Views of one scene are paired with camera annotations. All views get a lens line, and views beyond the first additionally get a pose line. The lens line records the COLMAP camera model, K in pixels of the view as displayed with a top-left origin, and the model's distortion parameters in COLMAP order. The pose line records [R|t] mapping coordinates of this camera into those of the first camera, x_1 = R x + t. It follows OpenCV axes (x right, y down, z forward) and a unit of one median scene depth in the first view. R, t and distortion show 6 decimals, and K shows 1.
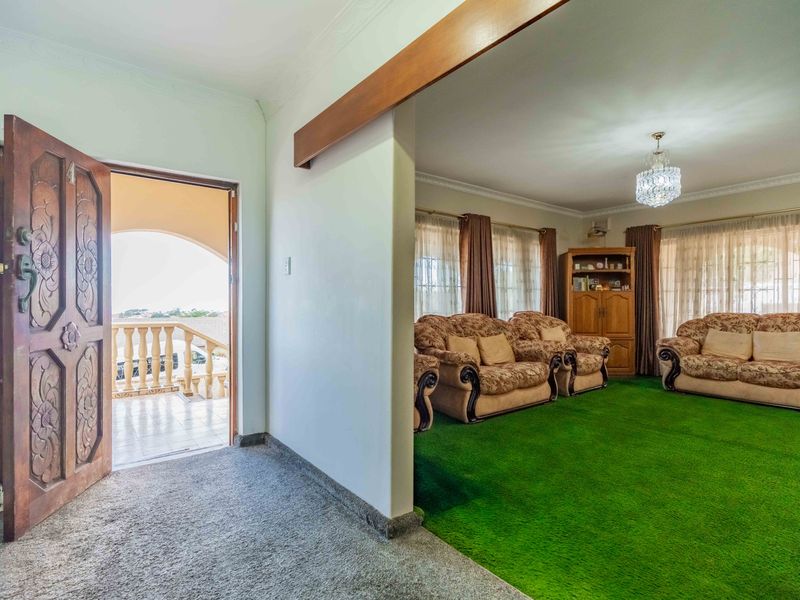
lens RADIAL K [[414.4, 0, 400.0], [0, 414.4, 300.0], [0, 0, 1]] dist [-0.000575, 0.002067]
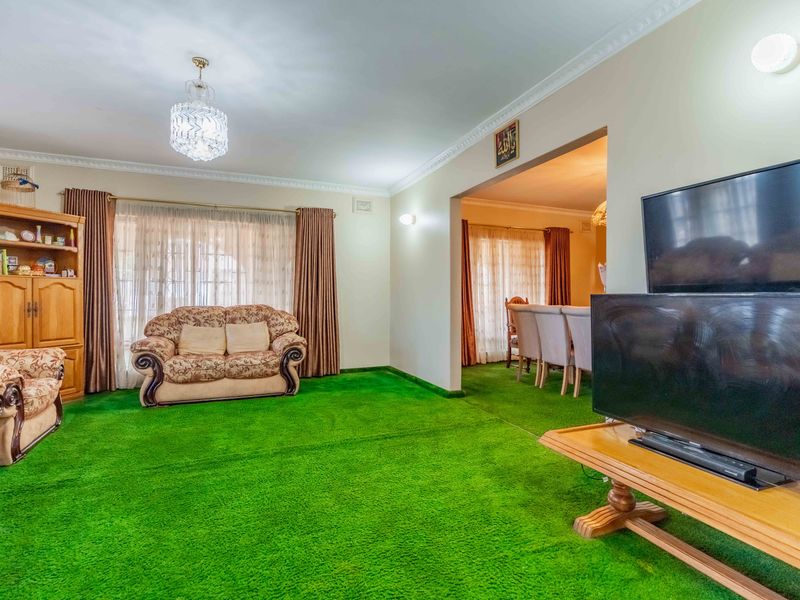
lens RADIAL K [[419.6, 0, 400.0], [0, 419.6, 300.0], [0, 0, 1]] dist [-0.001000, 0.000471]
pose [[0.246540, -0.004278, 0.969123, -0.002282], [-0.006638, 0.999959, 0.006103, 0.009001], [-0.969110, -0.007938, 0.246502, 0.347169]]
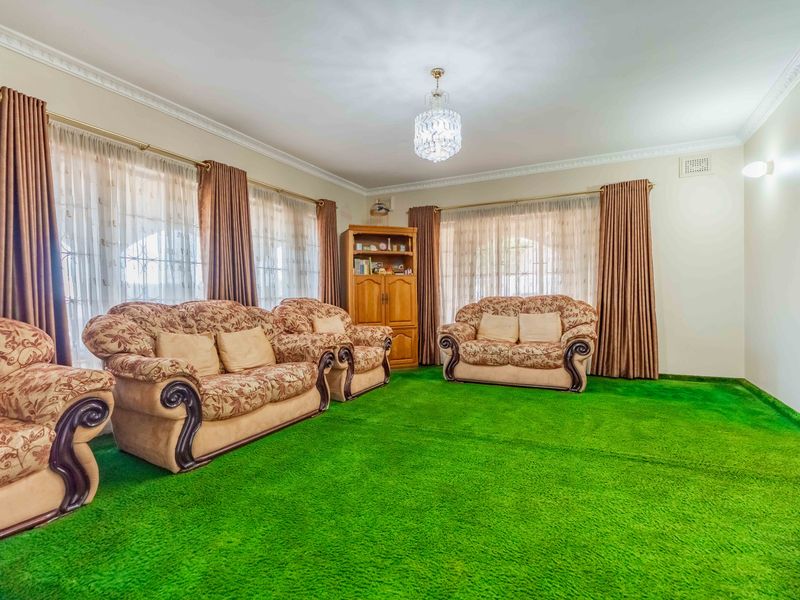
lens RADIAL K [[414.4, 0, 400.0], [0, 414.4, 300.0], [0, 0, 1]] dist [-0.000575, 0.002067]
pose [[0.893783, -0.013032, 0.448310, 0.137953], [0.008539, 0.999891, 0.012042, 0.026290], [-0.448418, -0.006935, 0.893797, 0.223232]]
